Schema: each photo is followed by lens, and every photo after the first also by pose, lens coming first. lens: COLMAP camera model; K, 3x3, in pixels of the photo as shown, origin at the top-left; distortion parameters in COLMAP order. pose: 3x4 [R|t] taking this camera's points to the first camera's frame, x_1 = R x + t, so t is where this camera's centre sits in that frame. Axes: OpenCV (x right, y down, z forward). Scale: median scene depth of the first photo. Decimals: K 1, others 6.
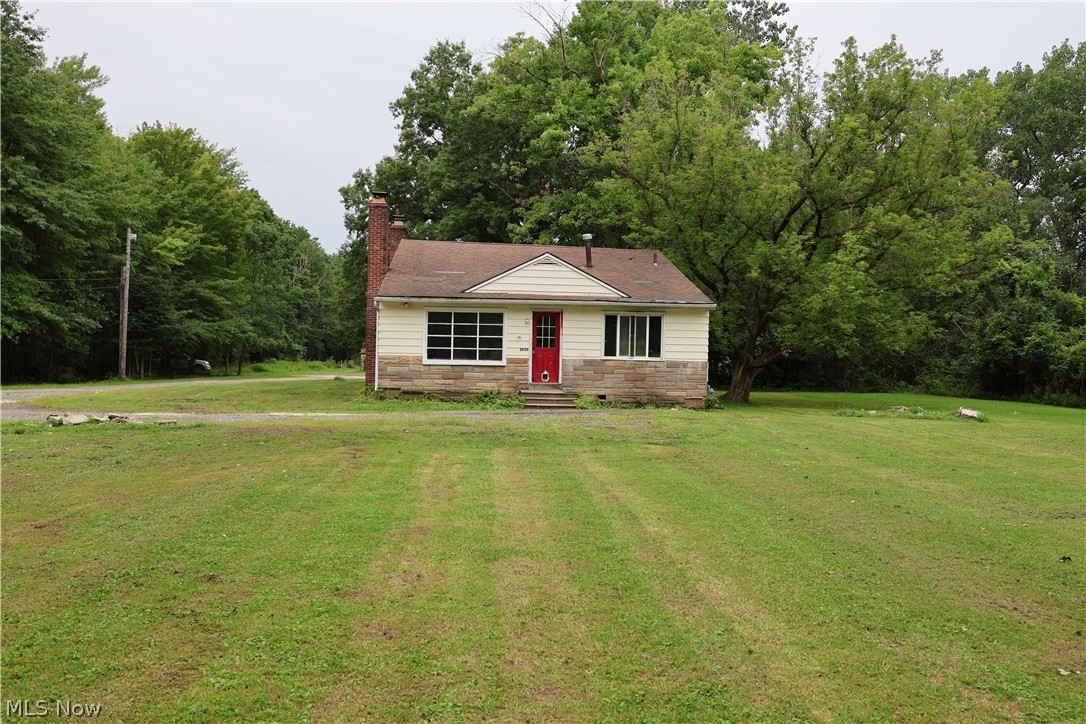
lens RADIAL K [[875.4, 0, 541.1], [0, 875.4, 361.2], [0, 0, 1]] dist [-0.002175, -0.000175]
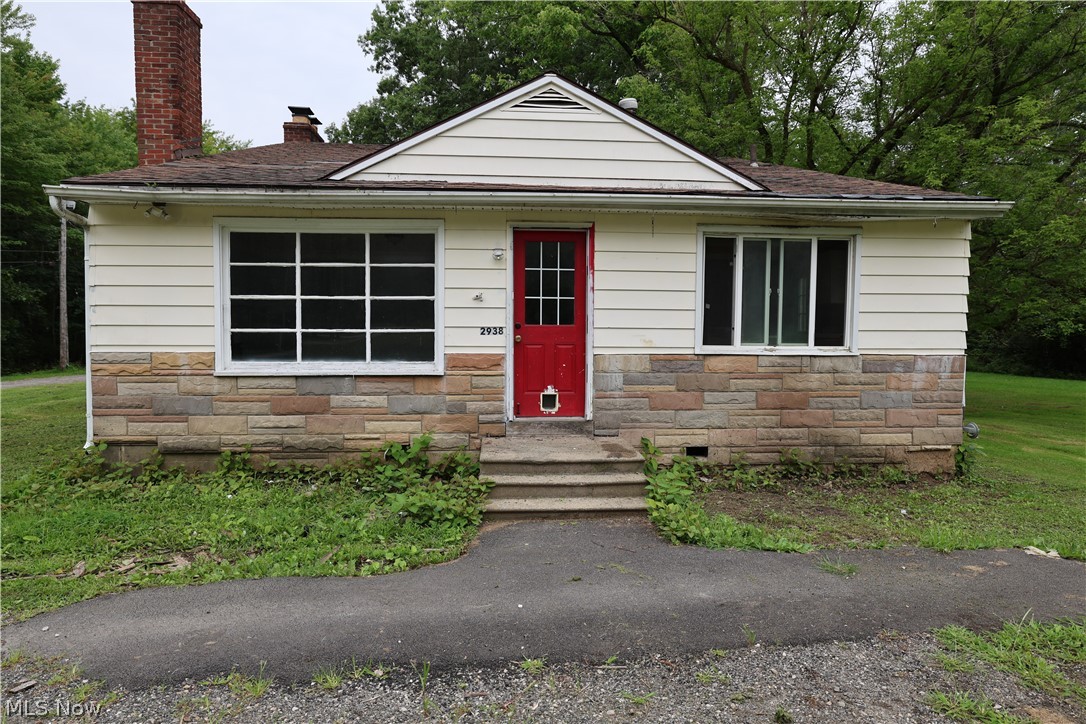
lens RADIAL K [[587.8, 0, 549.2], [0, 587.8, 368.8], [0, 0, 1]] dist [-0.004799, -0.000480]
pose [[0.999890, -0.014793, -0.000618, 0.004935], [0.014805, 0.998774, 0.047246, -0.008547], [-0.000081, -0.047250, 0.998883, 0.744794]]
